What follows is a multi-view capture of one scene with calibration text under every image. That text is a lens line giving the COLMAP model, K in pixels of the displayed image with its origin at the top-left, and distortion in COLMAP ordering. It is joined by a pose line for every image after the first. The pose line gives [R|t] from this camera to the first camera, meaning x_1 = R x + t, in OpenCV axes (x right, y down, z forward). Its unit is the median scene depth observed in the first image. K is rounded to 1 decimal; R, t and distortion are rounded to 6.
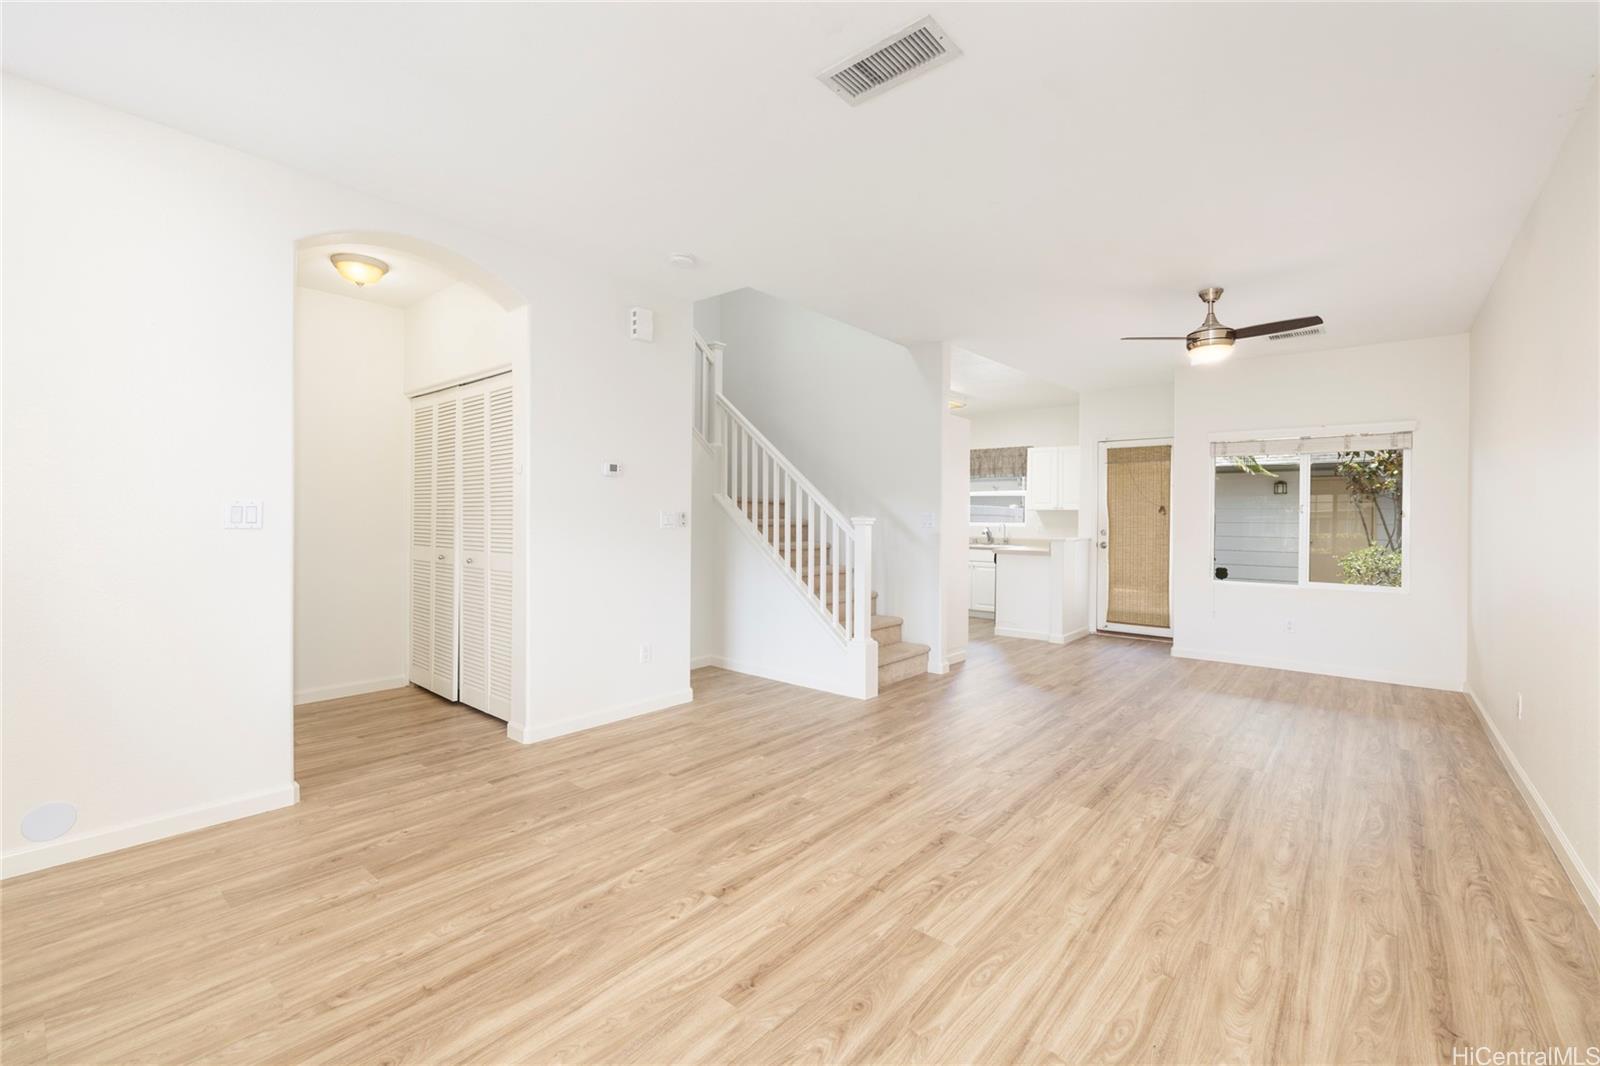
lens RADIAL K [[673.3, 0, 775.8], [0, 673.3, 501.2], [0, 0, 1]] dist [-0.003118, 0.002557]
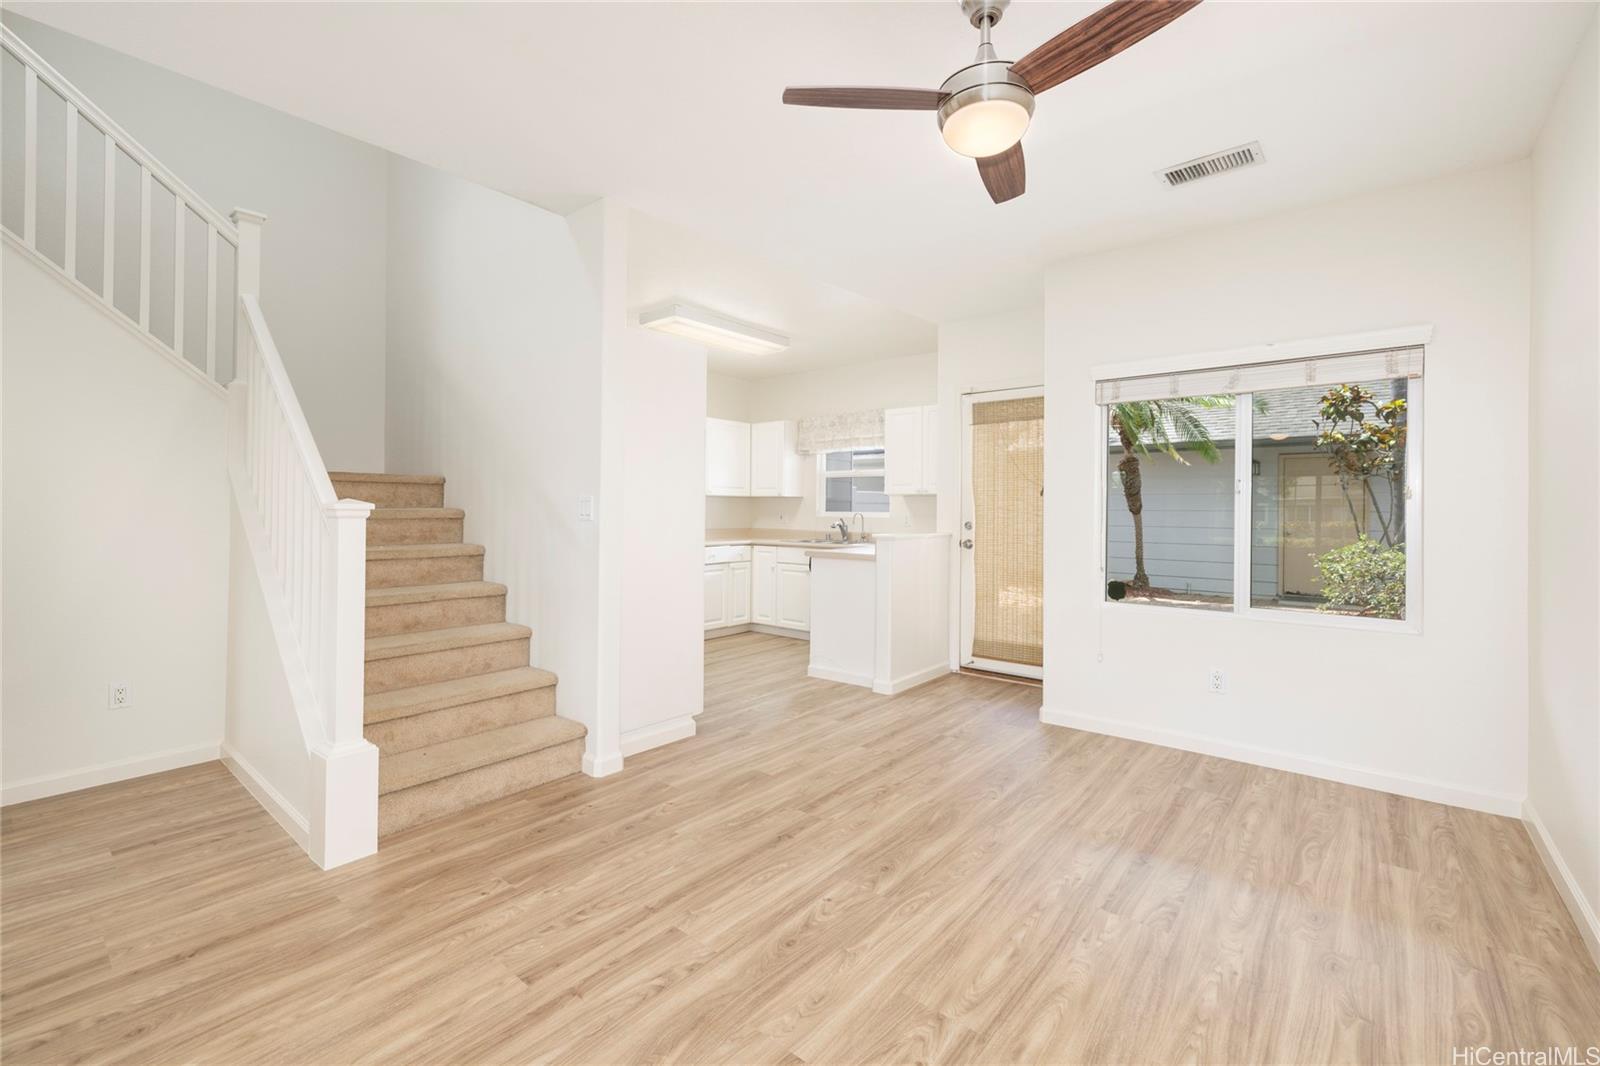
lens RADIAL K [[673.3, 0, 770.1], [0, 673.3, 533.1], [0, 0, 1]] dist [-0.003118, 0.002557]
pose [[0.999993, -0.003816, -0.000220, 0.221980], [0.003823, 0.998184, 0.060124, 0.009512], [-0.000010, -0.060125, 0.998191, 0.250990]]
